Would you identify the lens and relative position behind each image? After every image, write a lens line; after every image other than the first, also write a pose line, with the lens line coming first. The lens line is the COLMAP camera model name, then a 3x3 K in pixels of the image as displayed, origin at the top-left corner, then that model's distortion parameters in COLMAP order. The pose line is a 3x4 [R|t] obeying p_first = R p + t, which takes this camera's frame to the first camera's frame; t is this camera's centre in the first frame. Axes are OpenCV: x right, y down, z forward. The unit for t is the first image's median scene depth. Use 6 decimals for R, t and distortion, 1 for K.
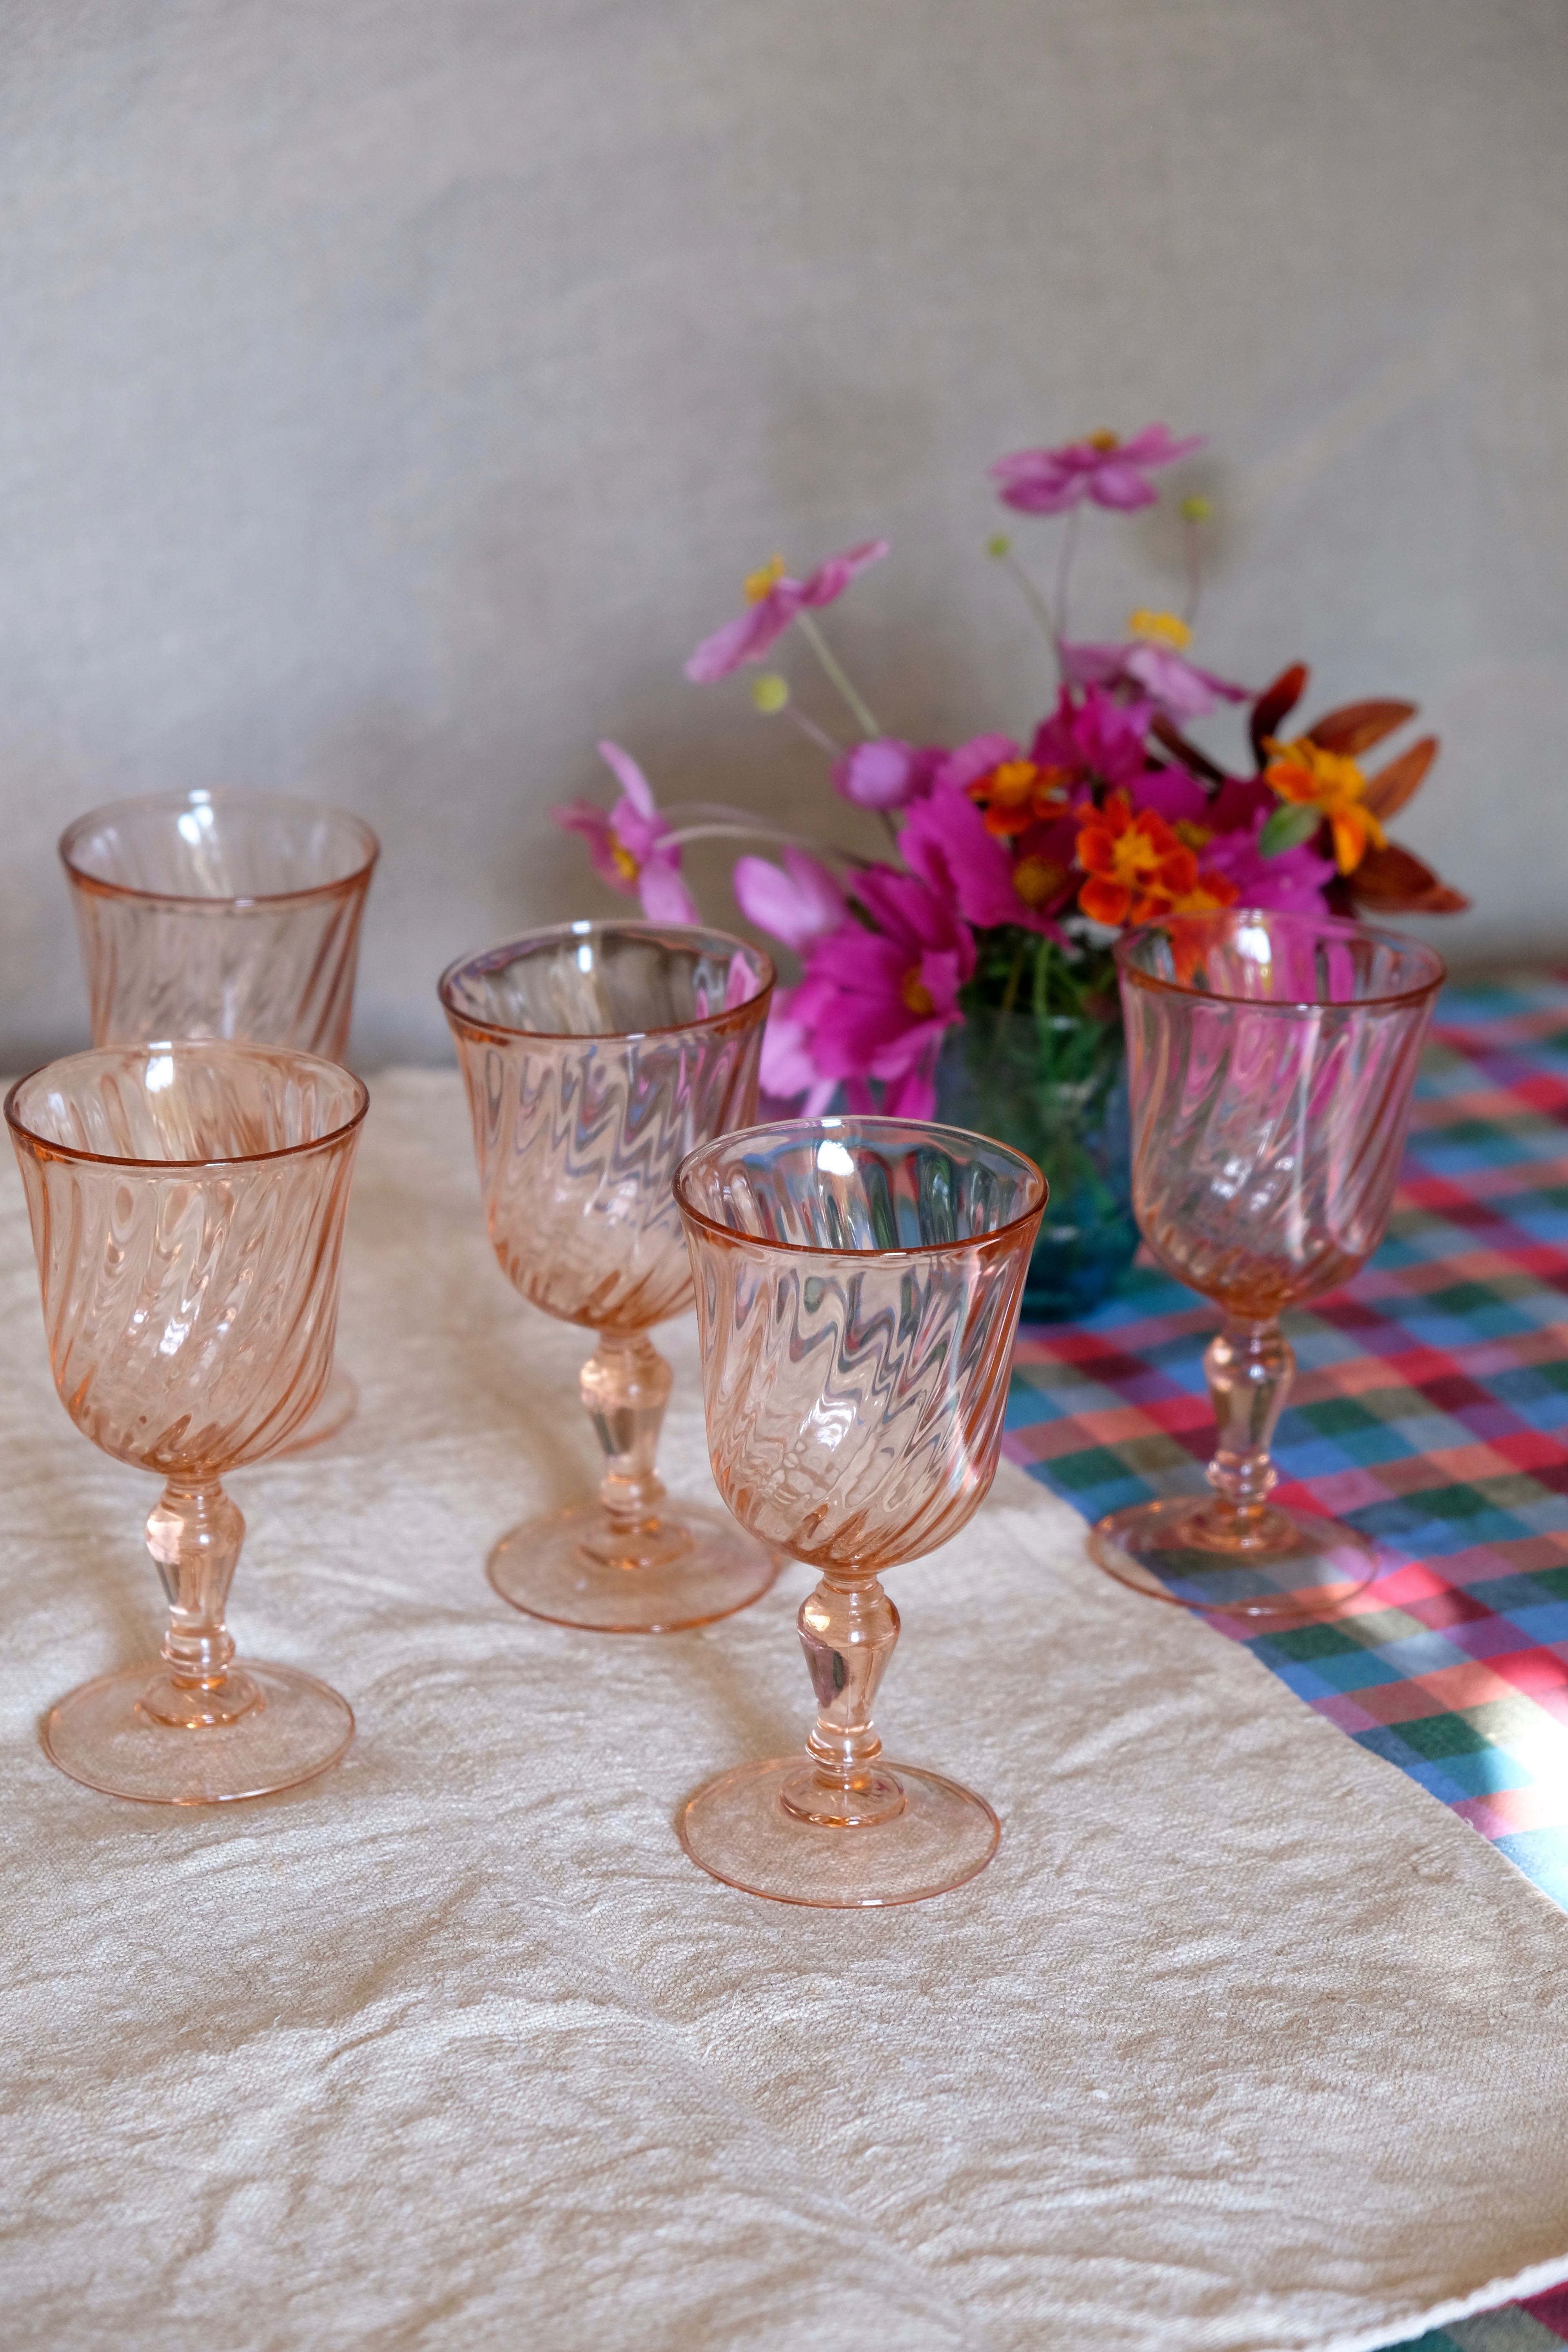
lens RADIAL K [[5572.3, 0, 782.9], [0, 5572.3, 1273.2], [0, 0, 1]] dist [0.036265, 12.474486]
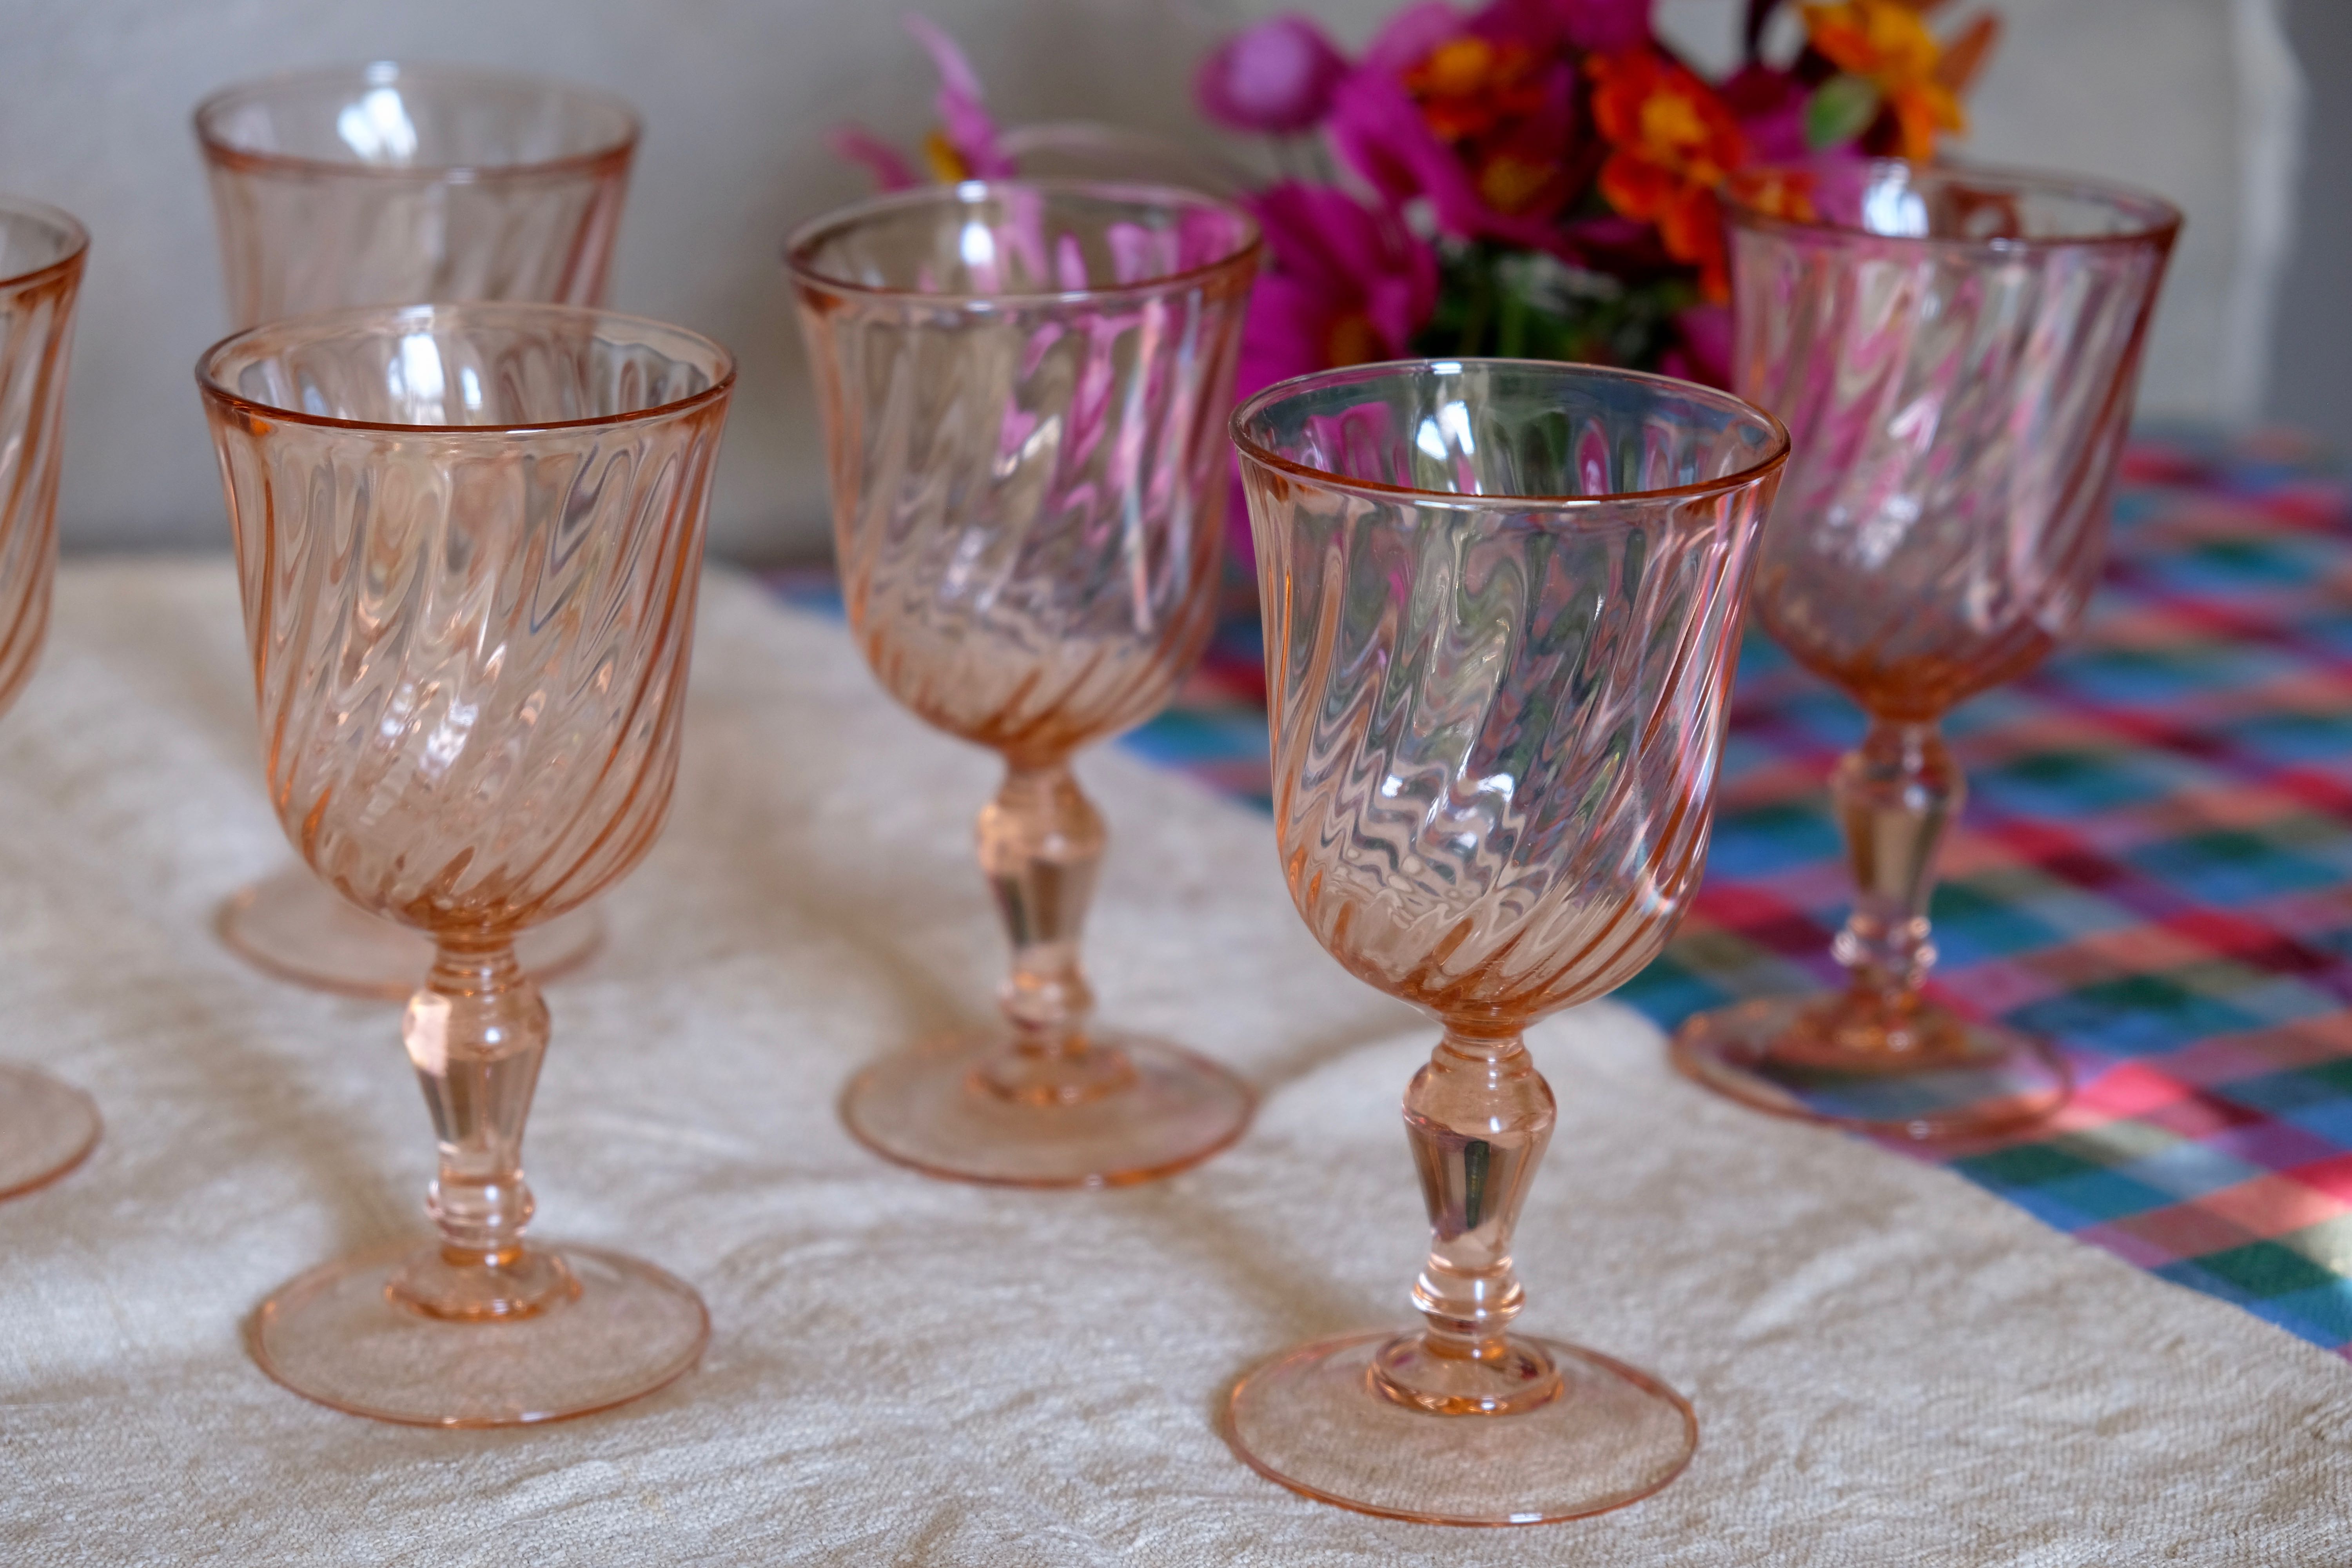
lens RADIAL K [[5561.0, 0, 1176.0], [0, 5561.0, 784.0], [0, 0, 1]] dist [0.080845, 1.000558]
pose [[0.993085, -0.026953, 0.114259, -0.097228], [0.035446, 0.996704, -0.072971, 0.068865], [-0.111915, 0.076516, 0.990767, 0.318904]]
